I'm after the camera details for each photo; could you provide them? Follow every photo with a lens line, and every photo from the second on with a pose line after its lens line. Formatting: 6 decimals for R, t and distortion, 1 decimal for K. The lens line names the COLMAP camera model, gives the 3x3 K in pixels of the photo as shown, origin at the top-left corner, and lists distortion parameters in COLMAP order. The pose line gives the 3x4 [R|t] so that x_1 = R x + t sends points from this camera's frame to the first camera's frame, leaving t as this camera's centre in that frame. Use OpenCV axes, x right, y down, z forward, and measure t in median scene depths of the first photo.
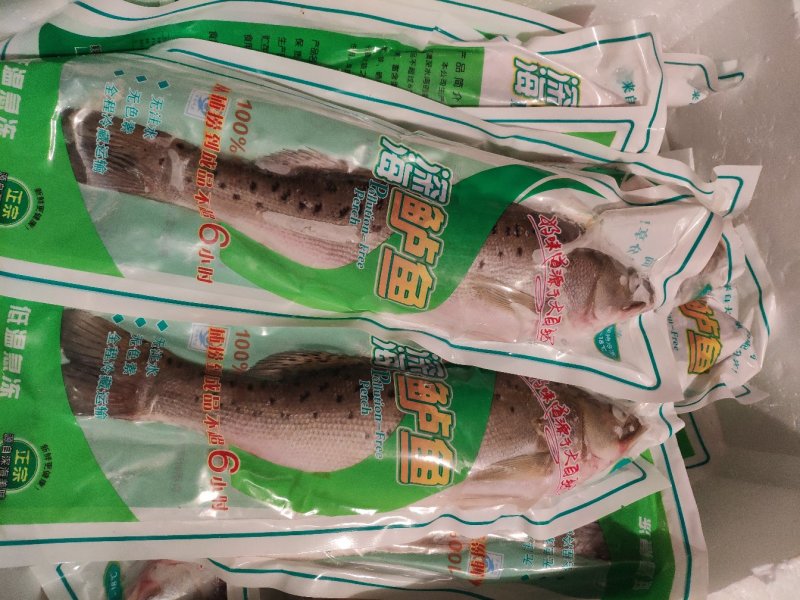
lens RADIAL K [[617.4, 0, 408.4], [0, 617.4, 296.6], [0, 0, 1]] dist [0.172336, -0.414265]
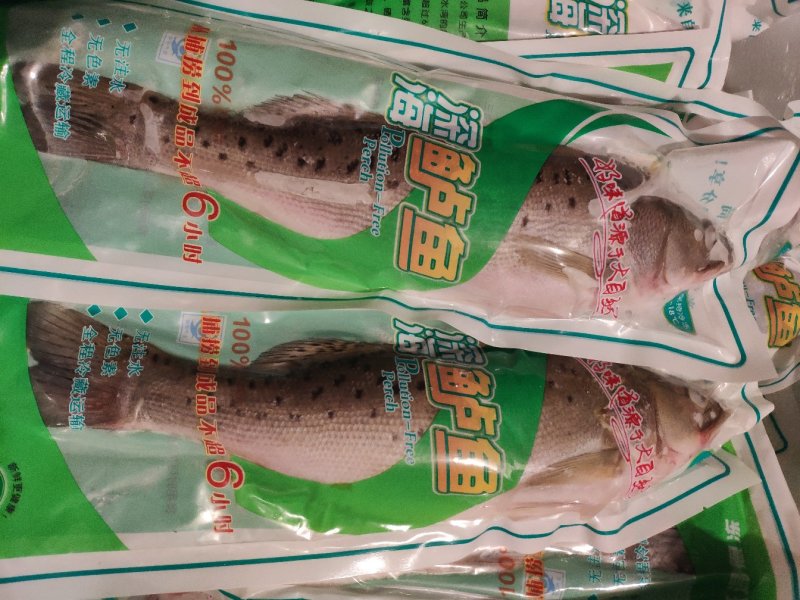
lens RADIAL K [[619.9, 0, 401.9], [0, 619.9, 302.7], [0, 0, 1]] dist [0.128536, -0.286282]
pose [[0.997734, -0.049412, -0.045676, -0.009820], [0.050089, 0.998650, 0.013792, 0.033626], [0.044932, -0.016049, 0.998861, 0.174381]]
